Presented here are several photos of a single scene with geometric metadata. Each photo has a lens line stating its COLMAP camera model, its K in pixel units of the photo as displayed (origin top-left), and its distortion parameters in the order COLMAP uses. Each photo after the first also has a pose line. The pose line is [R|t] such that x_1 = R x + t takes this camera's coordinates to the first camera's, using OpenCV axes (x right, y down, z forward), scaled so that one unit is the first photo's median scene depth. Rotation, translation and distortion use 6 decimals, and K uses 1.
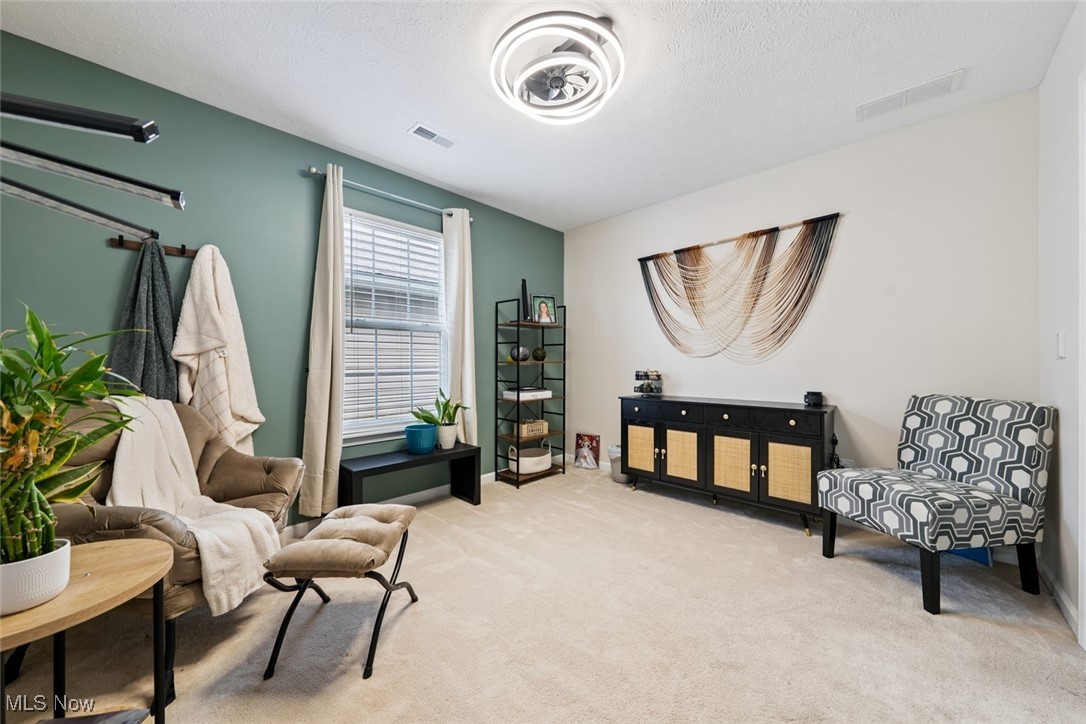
lens RADIAL K [[389.5, 0, 537.8], [0, 389.5, 363.0], [0, 0, 1]] dist [-0.001847, -0.000109]
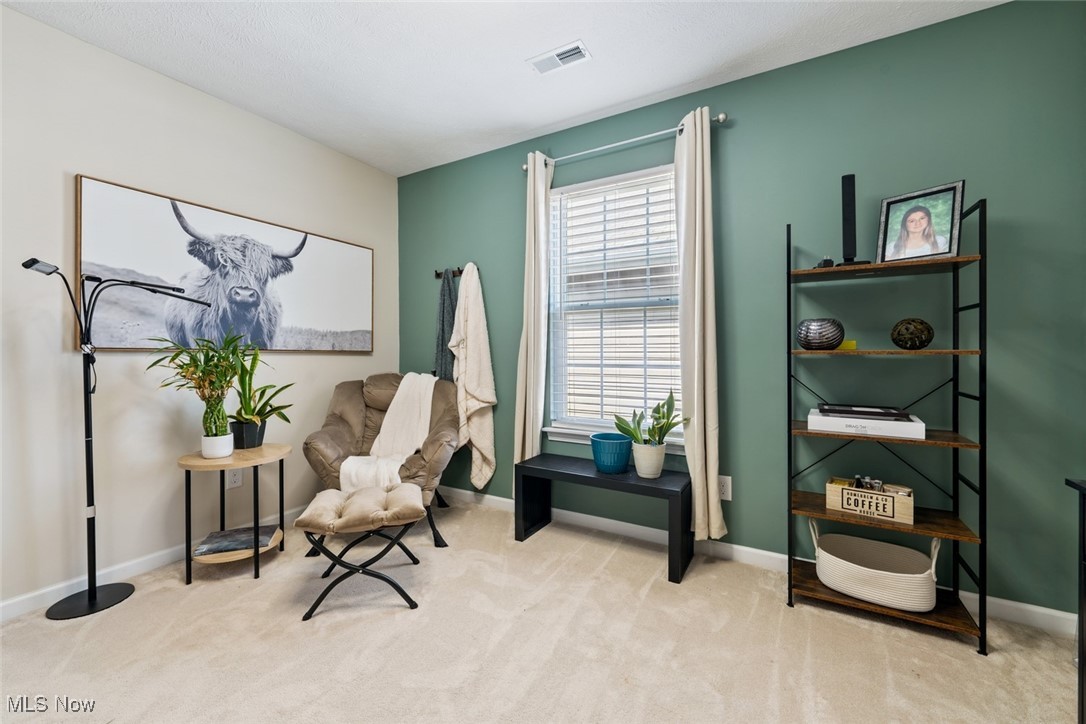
lens RADIAL K [[433.6, 0, 543.3], [0, 433.6, 350.6], [0, 0, 1]] dist [-0.000921, 0.000266]
pose [[0.249506, -0.000432, -0.968373, 0.531183], [-0.002838, 0.999995, -0.001177, -0.003304], [0.968369, 0.003042, 0.249503, 0.720467]]
